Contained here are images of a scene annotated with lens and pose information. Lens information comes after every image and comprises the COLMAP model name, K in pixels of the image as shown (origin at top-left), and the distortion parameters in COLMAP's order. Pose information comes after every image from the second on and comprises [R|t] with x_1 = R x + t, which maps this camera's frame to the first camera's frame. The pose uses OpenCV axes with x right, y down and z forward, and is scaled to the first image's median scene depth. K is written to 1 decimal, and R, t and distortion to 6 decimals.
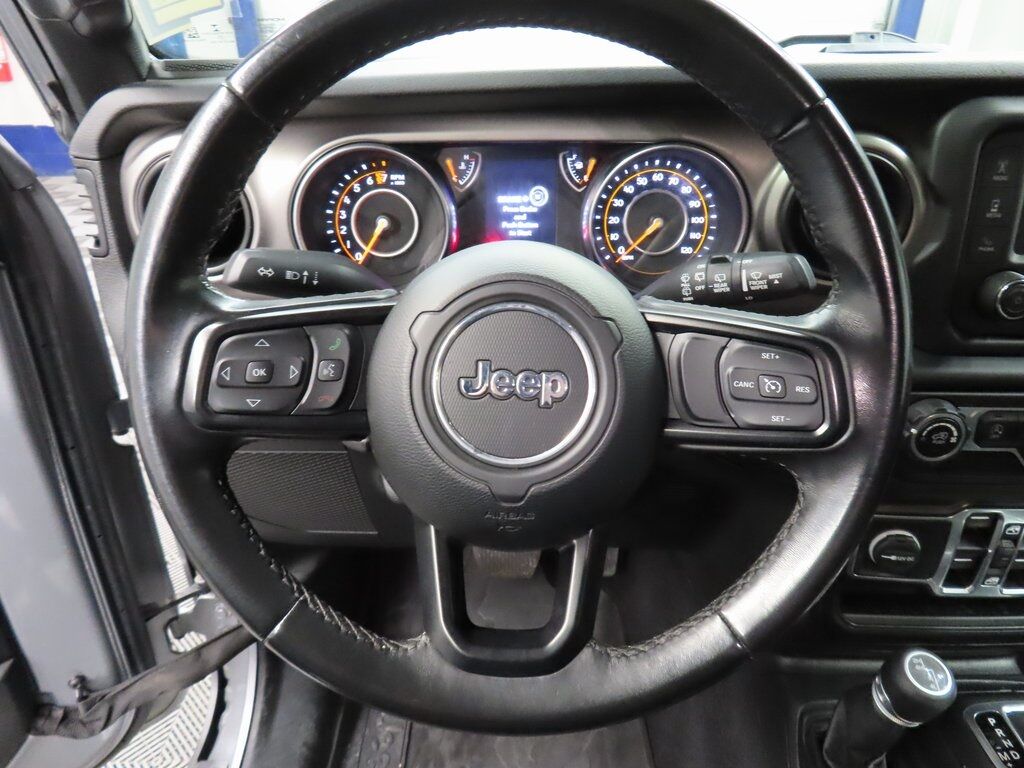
lens RADIAL K [[732.2, 0, 513.9], [0, 732.2, 387.9], [0, 0, 1]] dist [-0.014983, 0.008401]
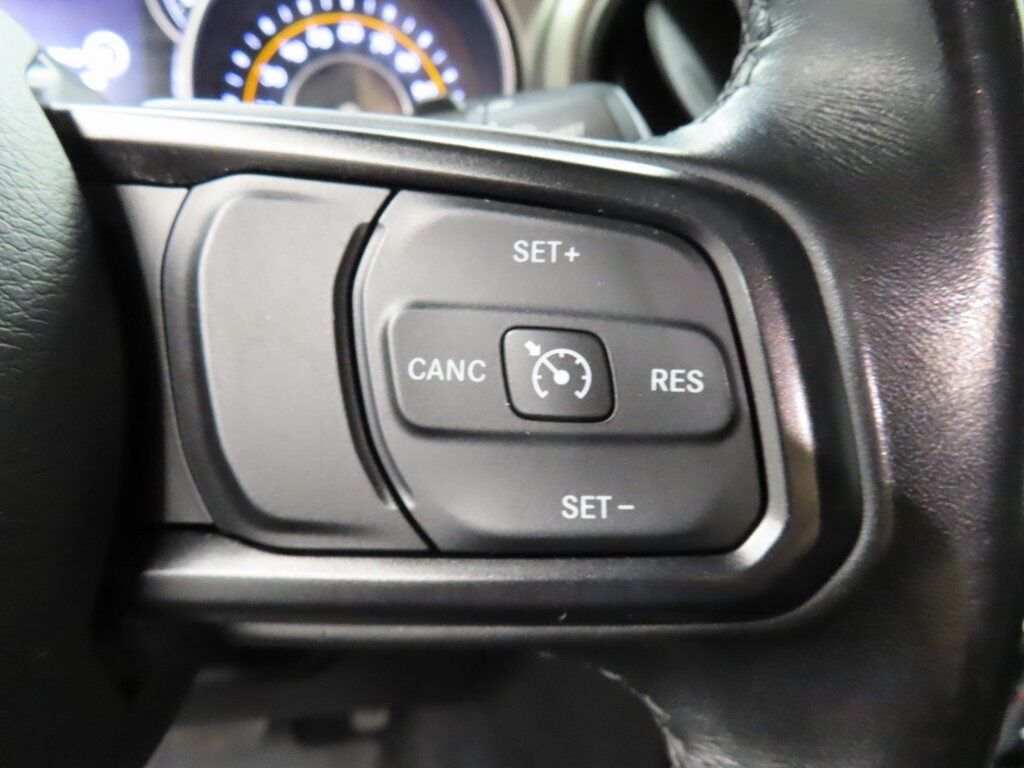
lens RADIAL K [[732.2, 0, 511.3], [0, 732.2, 386.3], [0, 0, 1]] dist [-0.014983, 0.008401]
pose [[0.972207, -0.007682, 0.233996, 0.183121], [0.033463, 0.993760, -0.106406, 0.017966], [-0.231719, 0.111279, 0.966397, 0.500282]]
